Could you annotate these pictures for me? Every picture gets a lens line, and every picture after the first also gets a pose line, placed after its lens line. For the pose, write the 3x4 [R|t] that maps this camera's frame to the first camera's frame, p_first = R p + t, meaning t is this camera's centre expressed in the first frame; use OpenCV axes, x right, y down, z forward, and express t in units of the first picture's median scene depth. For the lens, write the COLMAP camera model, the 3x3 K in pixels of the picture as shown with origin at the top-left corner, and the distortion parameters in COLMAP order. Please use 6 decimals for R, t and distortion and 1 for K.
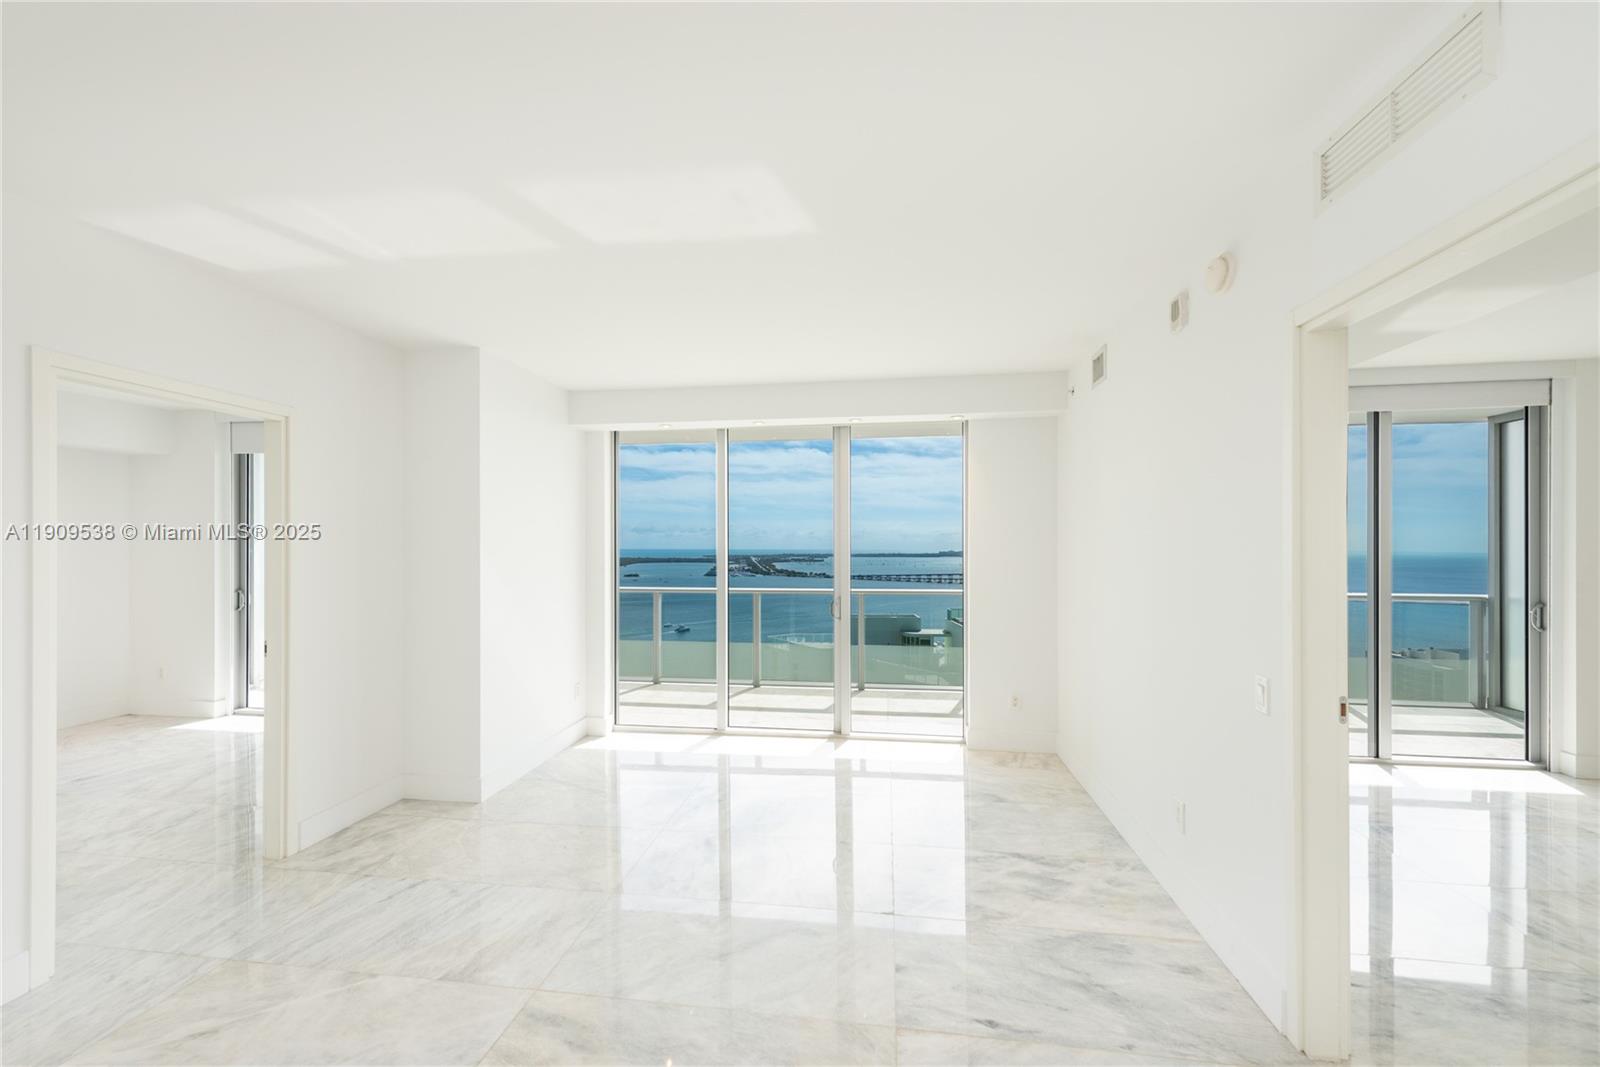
lens RADIAL K [[642.2, 0, 813.3], [0, 642.2, 540.9], [0, 0, 1]] dist [0.014838, -0.004594]
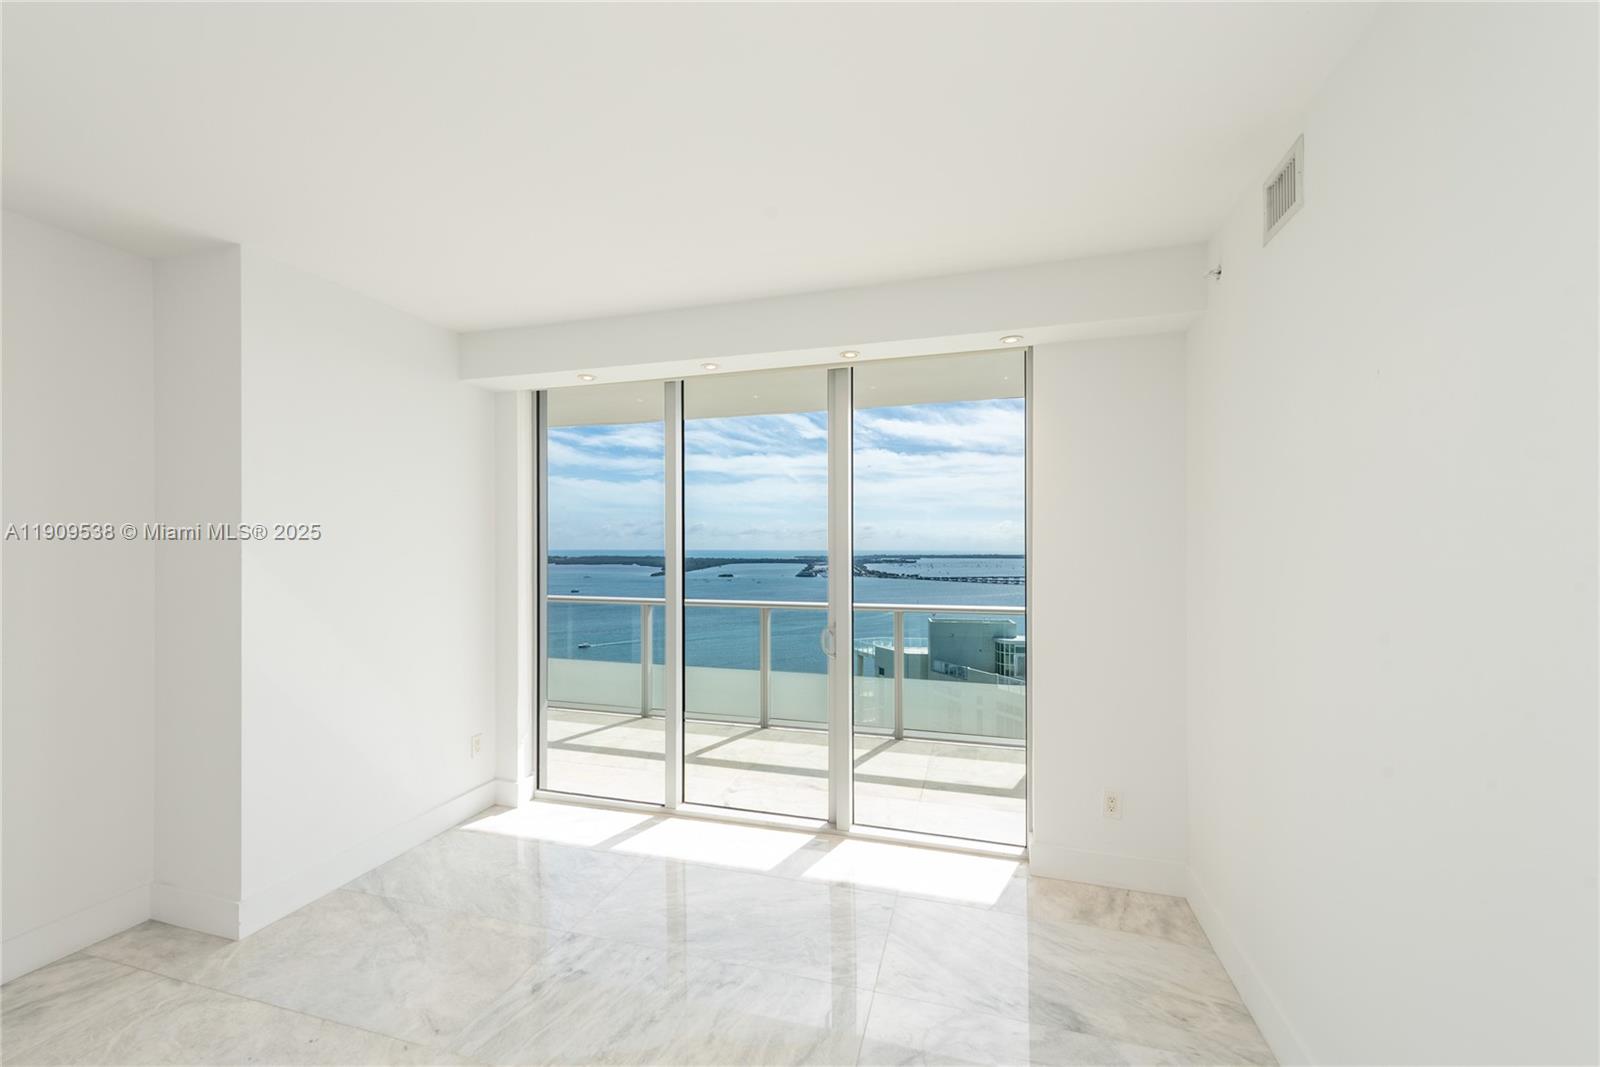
lens RADIAL K [[642.2, 0, 812.7], [0, 642.2, 541.6], [0, 0, 1]] dist [0.014838, -0.004594]
pose [[0.989568, 0.000174, -0.144064, 0.112806], [-0.000245, 1.000000, -0.000480, 0.003331], [0.144064, 0.000510, 0.989568, 0.329068]]
